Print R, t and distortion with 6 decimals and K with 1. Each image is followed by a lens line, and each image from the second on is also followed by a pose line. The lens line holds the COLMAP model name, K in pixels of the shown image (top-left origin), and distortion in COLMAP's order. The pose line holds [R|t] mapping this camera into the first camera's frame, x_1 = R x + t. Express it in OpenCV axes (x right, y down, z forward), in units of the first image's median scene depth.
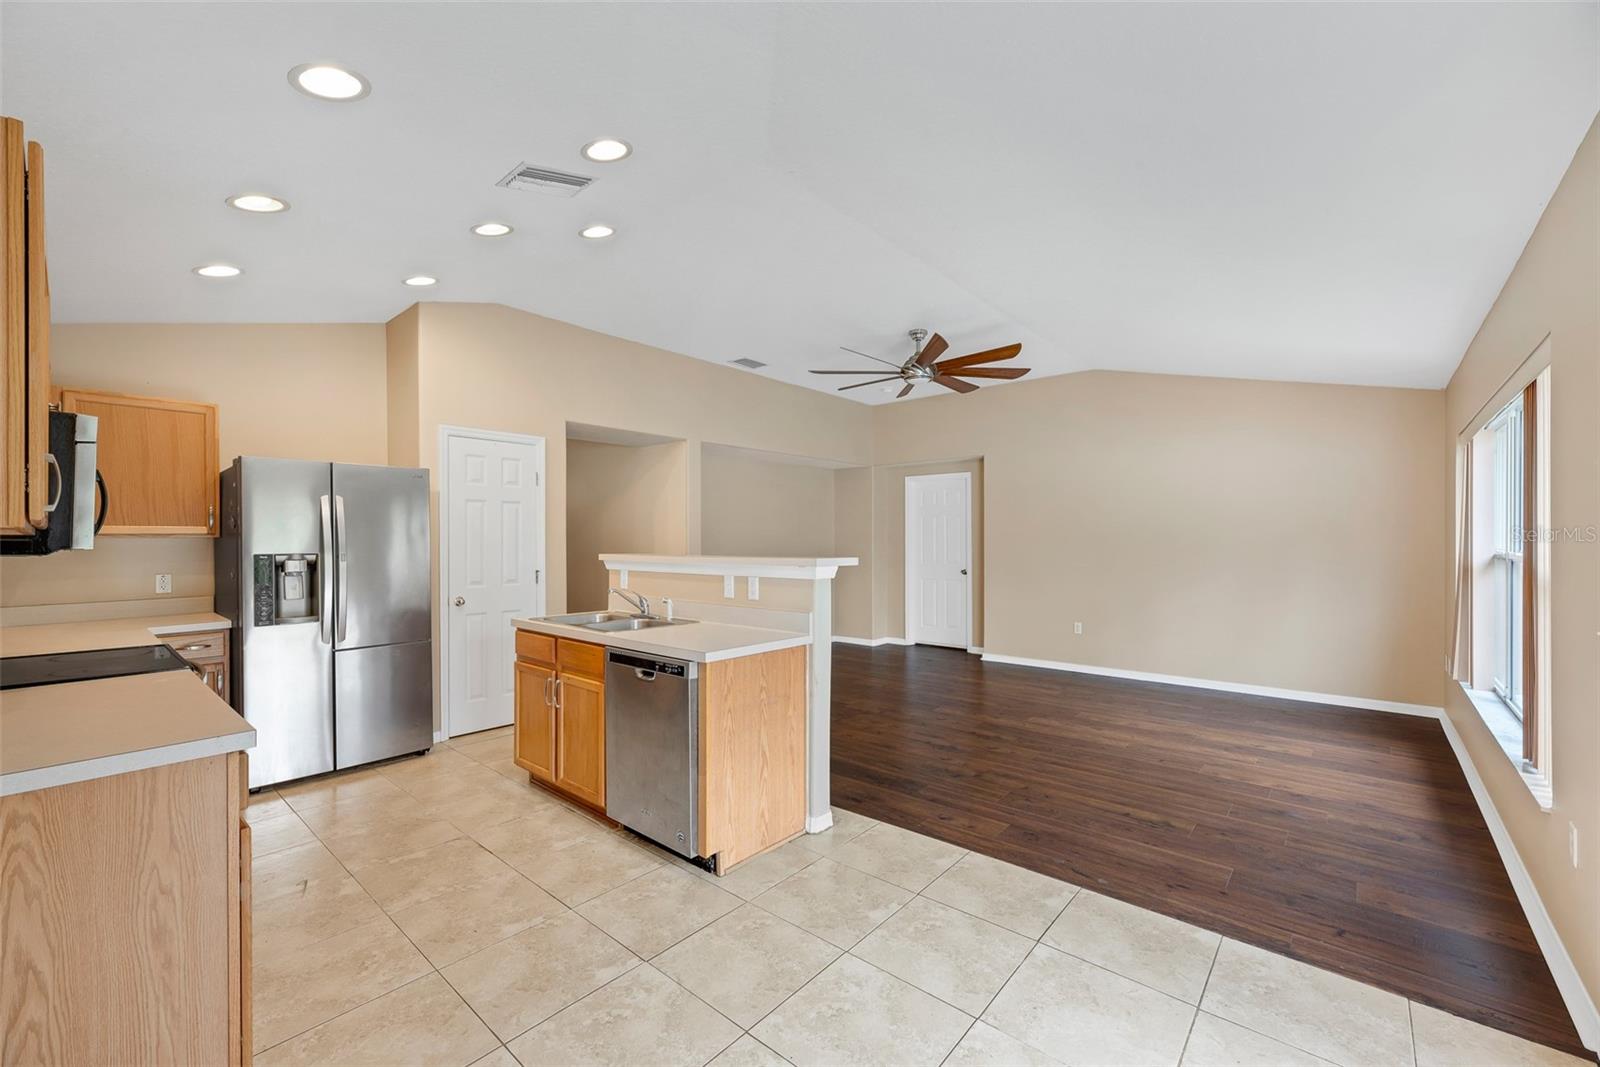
lens RADIAL K [[645.8, 0, 793.8], [0, 645.8, 541.4], [0, 0, 1]] dist [-0.002374, -0.000102]
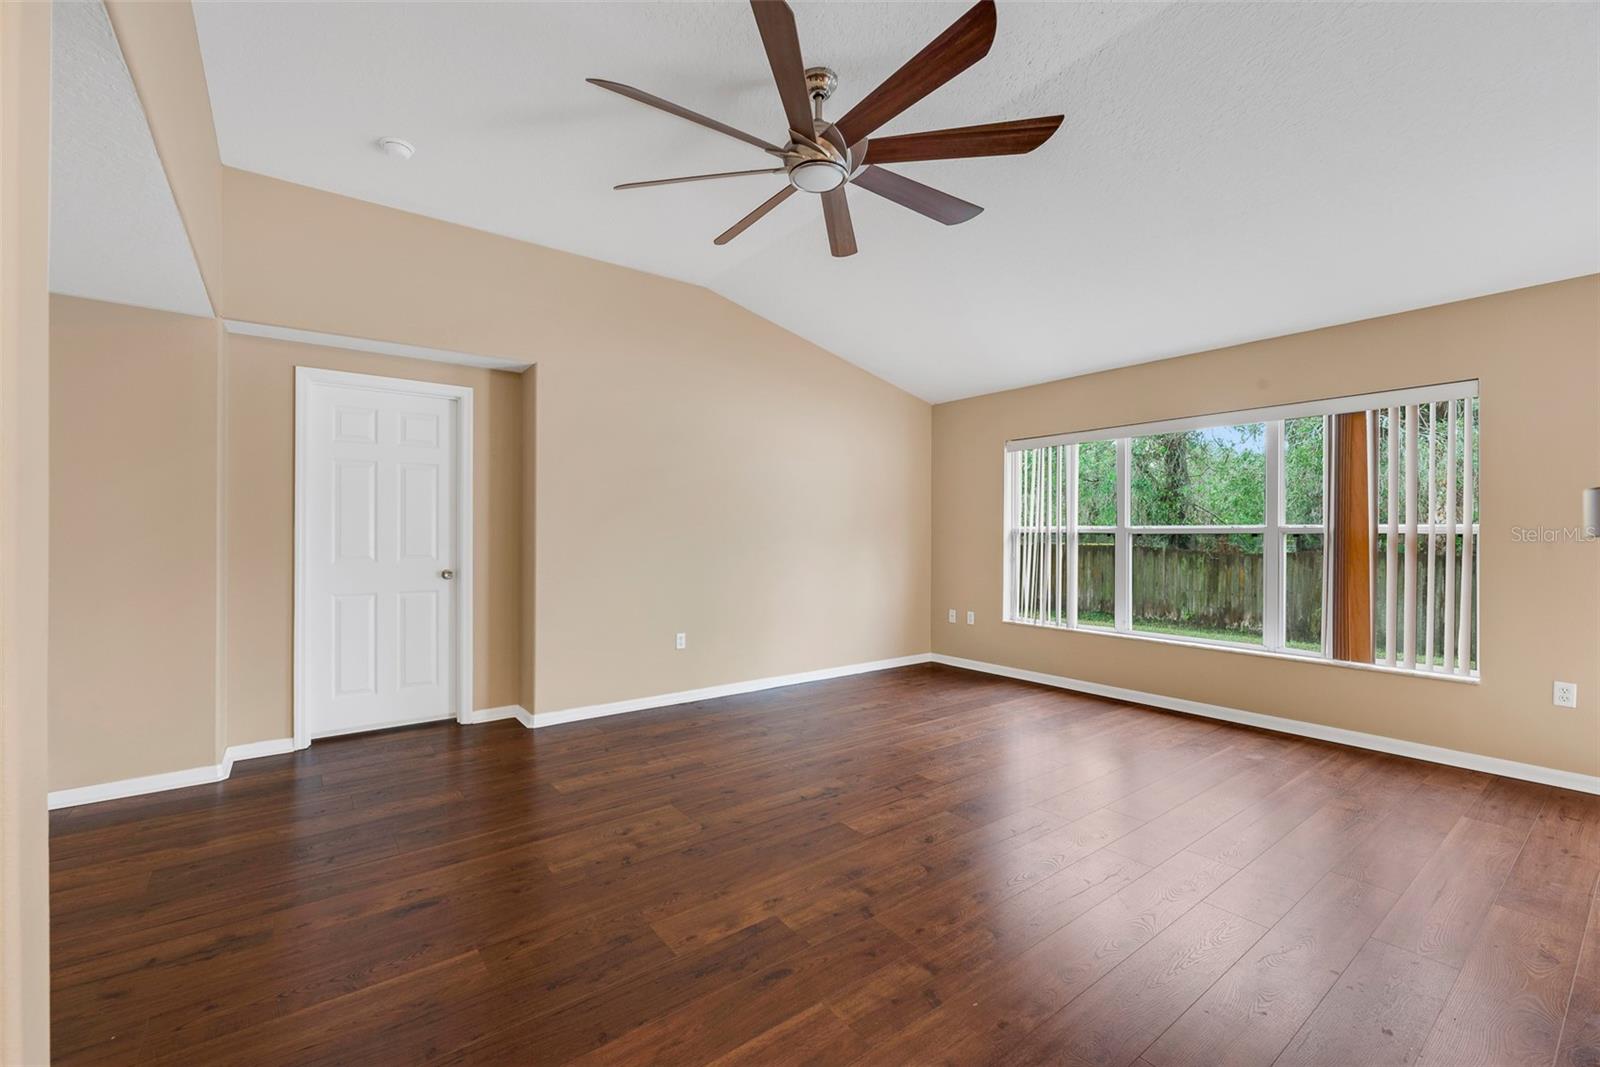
lens RADIAL K [[655.8, 0, 792.4], [0, 655.8, 535.1], [0, 0, 1]] dist [0.000719, 0.000239]
pose [[0.203631, 0.004270, 0.979038, -0.421982], [-0.002252, 0.999990, -0.003893, 0.036670], [-0.979045, -0.001412, 0.203639, 1.302597]]
